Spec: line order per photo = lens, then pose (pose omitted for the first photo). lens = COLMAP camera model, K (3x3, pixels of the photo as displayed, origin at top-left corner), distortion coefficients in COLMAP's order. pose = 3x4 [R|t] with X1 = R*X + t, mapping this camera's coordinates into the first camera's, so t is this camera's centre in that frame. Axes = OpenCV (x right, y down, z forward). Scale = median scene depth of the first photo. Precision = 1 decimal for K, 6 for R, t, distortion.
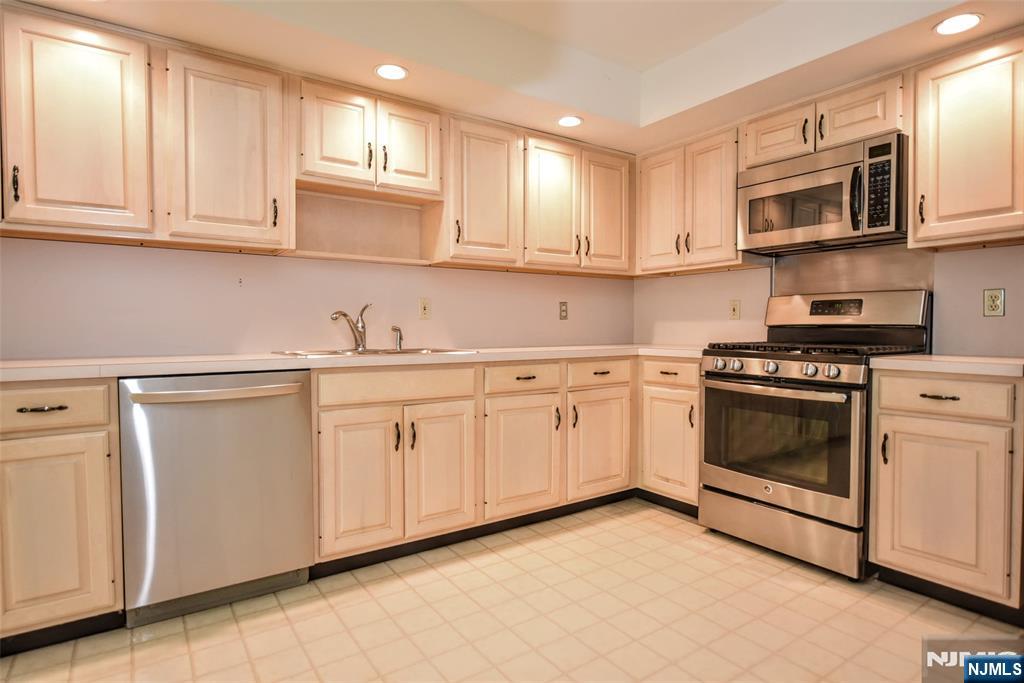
lens RADIAL K [[556.1, 0, 512.0], [0, 556.1, 341.5], [0, 0, 1]] dist [-0.003195, -0.001001]
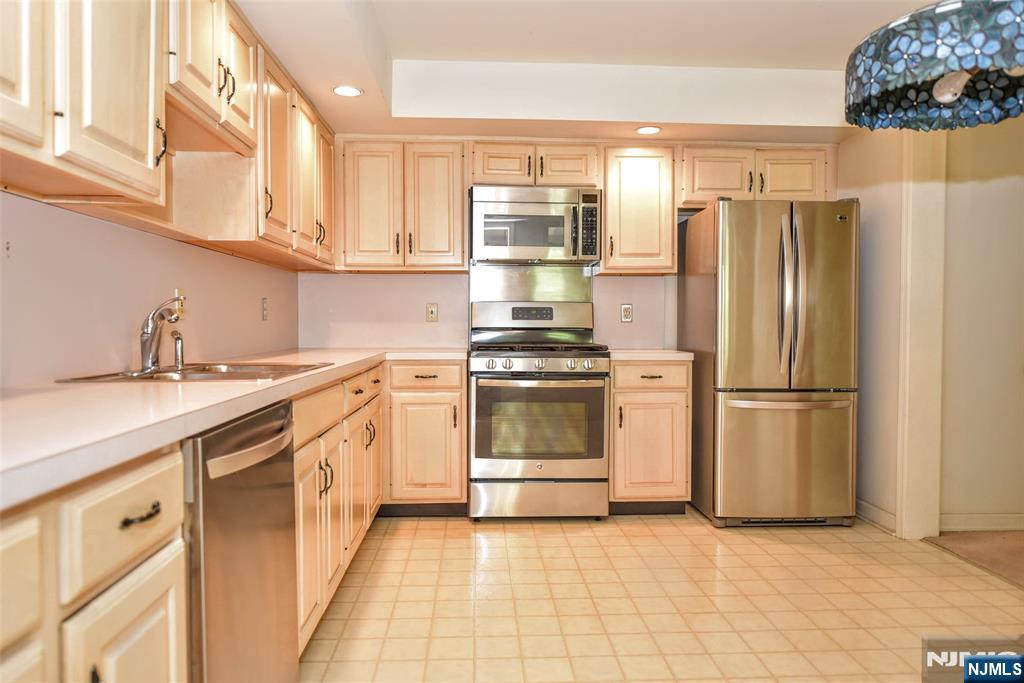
lens RADIAL K [[687.1, 0, 512.0], [0, 687.1, 341.5], [0, 0, 1]] dist [-0.001240, -0.000524]
pose [[0.517436, -0.017761, 0.855538, -0.800796], [0.018971, 0.999777, 0.009282, -0.016076], [-0.855512, 0.011428, 0.517657, 0.282084]]
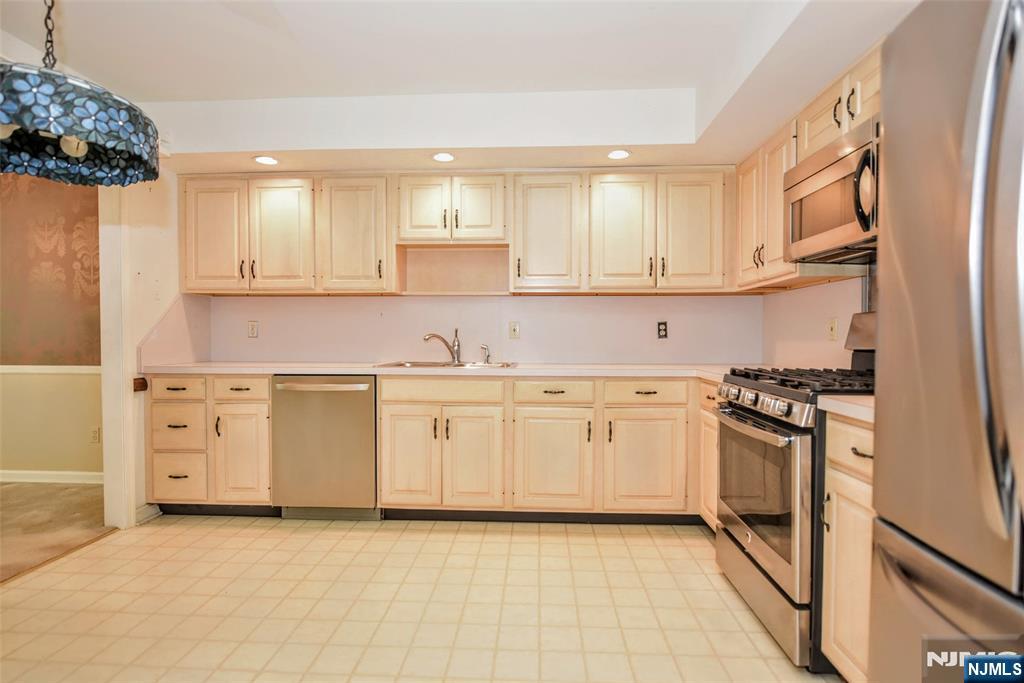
lens RADIAL K [[506.8, 0, 512.0], [0, 506.8, 341.5], [0, 0, 1]] dist [-0.003453, -0.000241]
pose [[0.790165, 0.009793, -0.612816, 0.639179], [-0.018688, 0.999792, -0.008120, -0.029566], [0.612609, 0.017868, 0.790184, 0.130407]]
